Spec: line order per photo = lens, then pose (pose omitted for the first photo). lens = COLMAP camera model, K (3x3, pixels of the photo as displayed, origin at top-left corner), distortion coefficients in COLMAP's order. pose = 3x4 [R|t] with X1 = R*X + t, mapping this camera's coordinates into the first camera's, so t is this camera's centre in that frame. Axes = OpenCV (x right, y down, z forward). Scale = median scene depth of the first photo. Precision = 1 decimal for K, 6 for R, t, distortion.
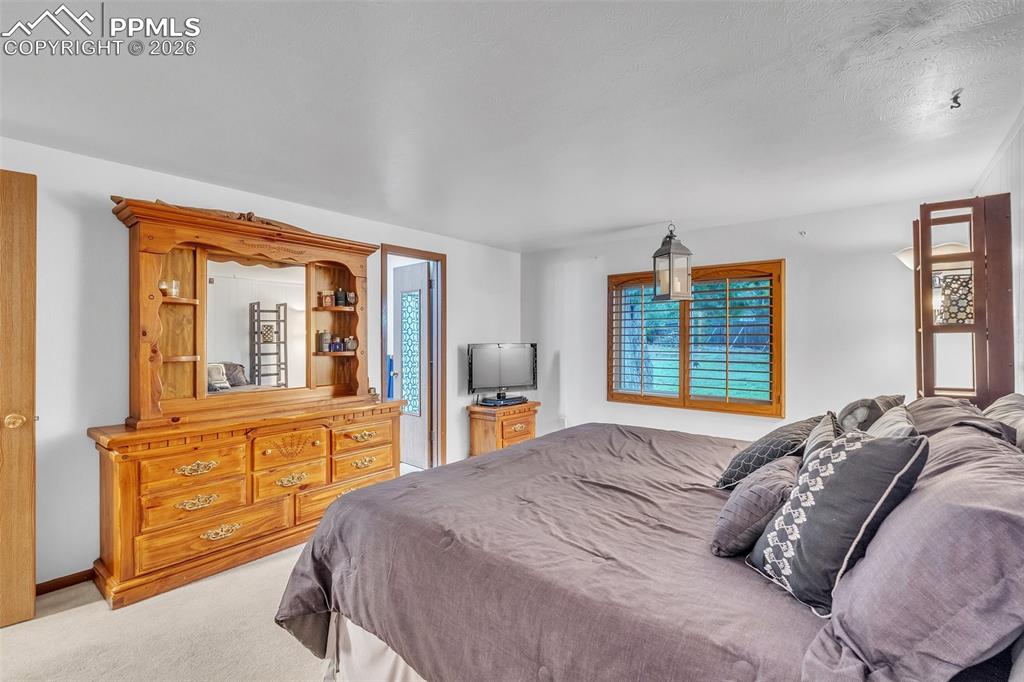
lens RADIAL K [[456.7, 0, 511.4], [0, 456.7, 336.0], [0, 0, 1]] dist [-0.002876, -0.000235]
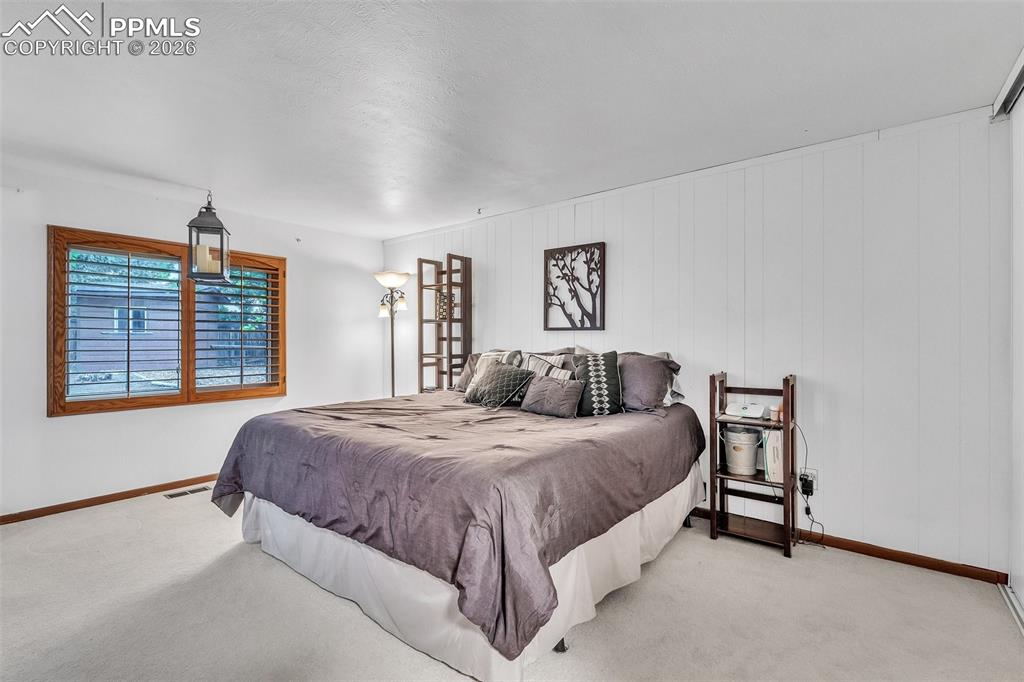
lens RADIAL K [[456.7, 0, 511.0], [0, 456.7, 338.5], [0, 0, 1]] dist [-0.002876, -0.000235]
pose [[-0.015300, 0.004731, 0.999872, -0.546396], [-0.001287, 0.999988, -0.004751, 0.038490], [-0.999882, -0.001360, -0.015294, 0.425554]]
